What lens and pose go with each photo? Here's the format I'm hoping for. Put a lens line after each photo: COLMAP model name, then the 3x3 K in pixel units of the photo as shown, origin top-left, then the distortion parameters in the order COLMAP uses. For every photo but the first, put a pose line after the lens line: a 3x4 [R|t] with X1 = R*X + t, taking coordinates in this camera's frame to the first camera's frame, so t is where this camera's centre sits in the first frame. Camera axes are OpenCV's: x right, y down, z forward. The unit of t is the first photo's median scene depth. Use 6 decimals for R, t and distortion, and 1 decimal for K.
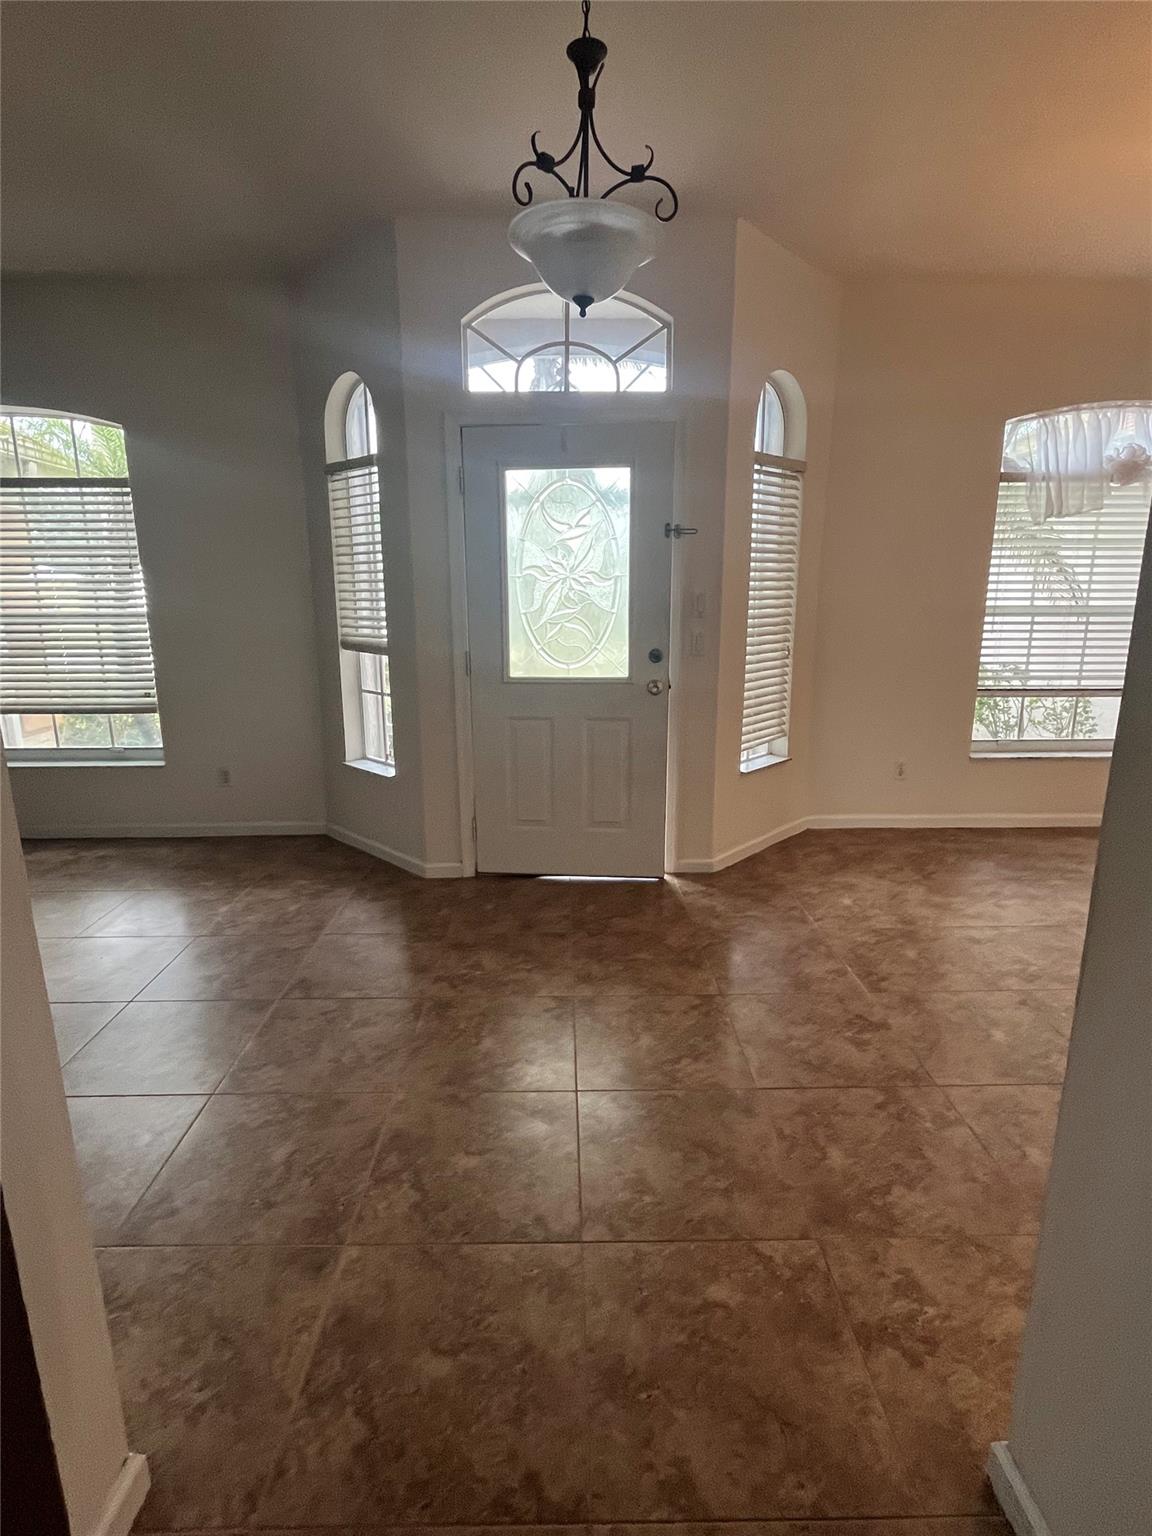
lens RADIAL K [[760.5, 0, 574.0], [0, 760.5, 761.6], [0, 0, 1]] dist [0.000193, -0.001548]
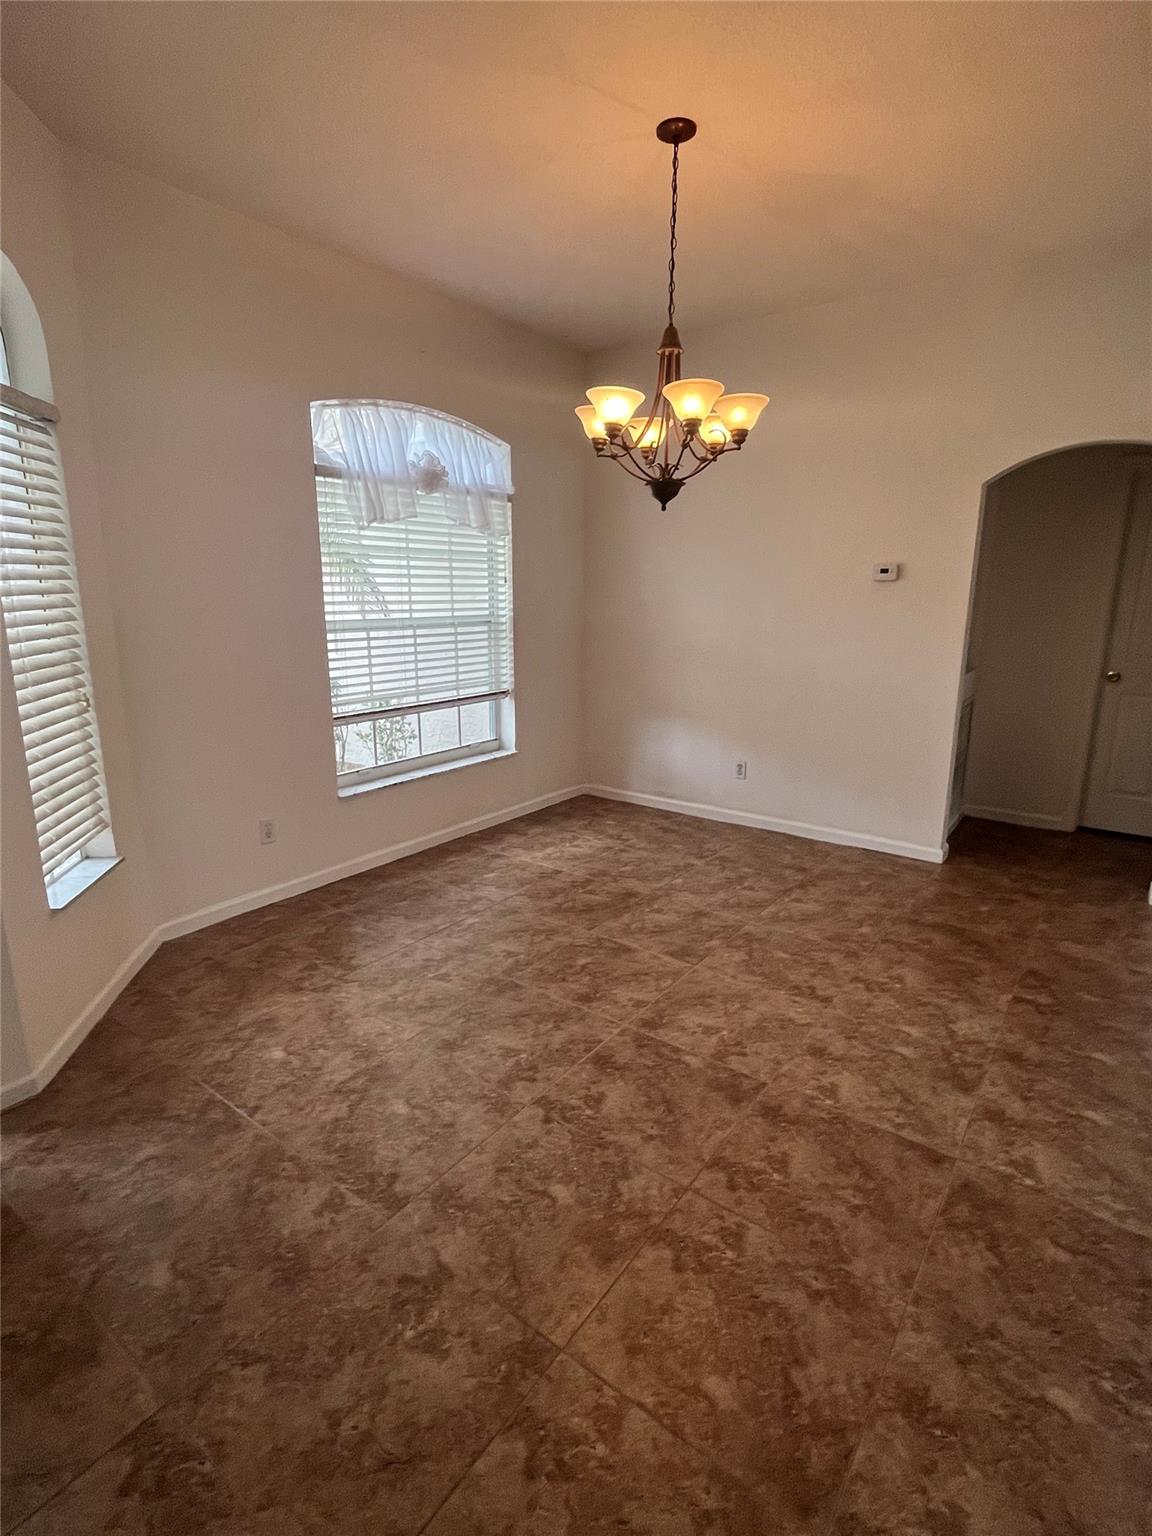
lens RADIAL K [[760.5, 0, 563.2], [0, 760.5, 765.2], [0, 0, 1]] dist [0.000193, -0.001548]
pose [[0.613833, -0.173561, 0.770121, 0.022693], [0.168135, 0.981893, 0.087274, -0.080267], [-0.771324, 0.075912, 0.631900, 0.282129]]
